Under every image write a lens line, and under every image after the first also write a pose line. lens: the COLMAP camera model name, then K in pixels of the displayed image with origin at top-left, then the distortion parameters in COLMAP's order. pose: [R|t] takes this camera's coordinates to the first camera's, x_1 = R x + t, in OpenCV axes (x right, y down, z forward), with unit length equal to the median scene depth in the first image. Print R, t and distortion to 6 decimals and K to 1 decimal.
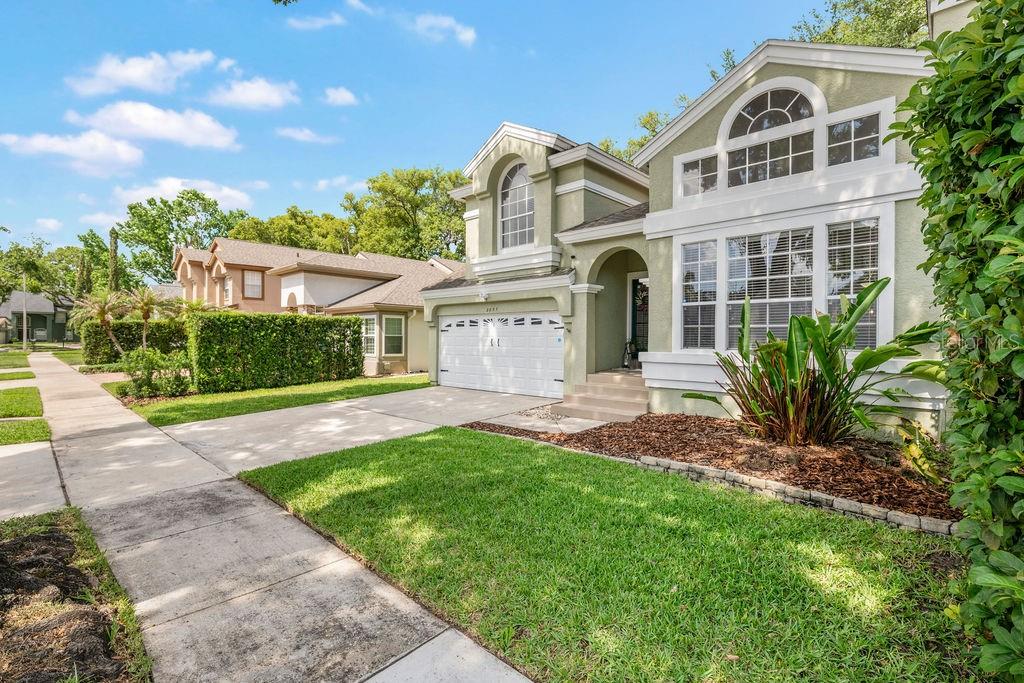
lens RADIAL K [[454.5, 0, 509.7], [0, 454.5, 338.6], [0, 0, 1]] dist [-0.001747, -0.000330]
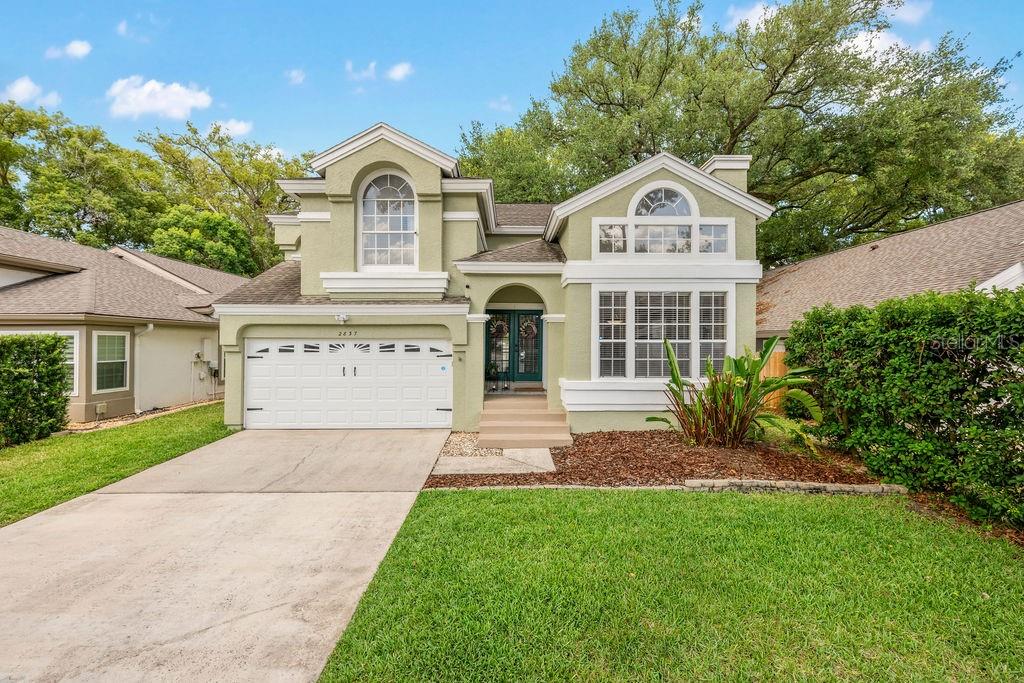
lens RADIAL K [[398.9, 0, 507.4], [0, 398.9, 341.8], [0, 0, 1]] dist [0.006280, -0.000068]
pose [[0.734709, 0.002745, 0.678376, -0.378856], [0.003938, 0.999958, -0.008312, -0.047135], [-0.678370, 0.008779, 0.734668, 0.278430]]
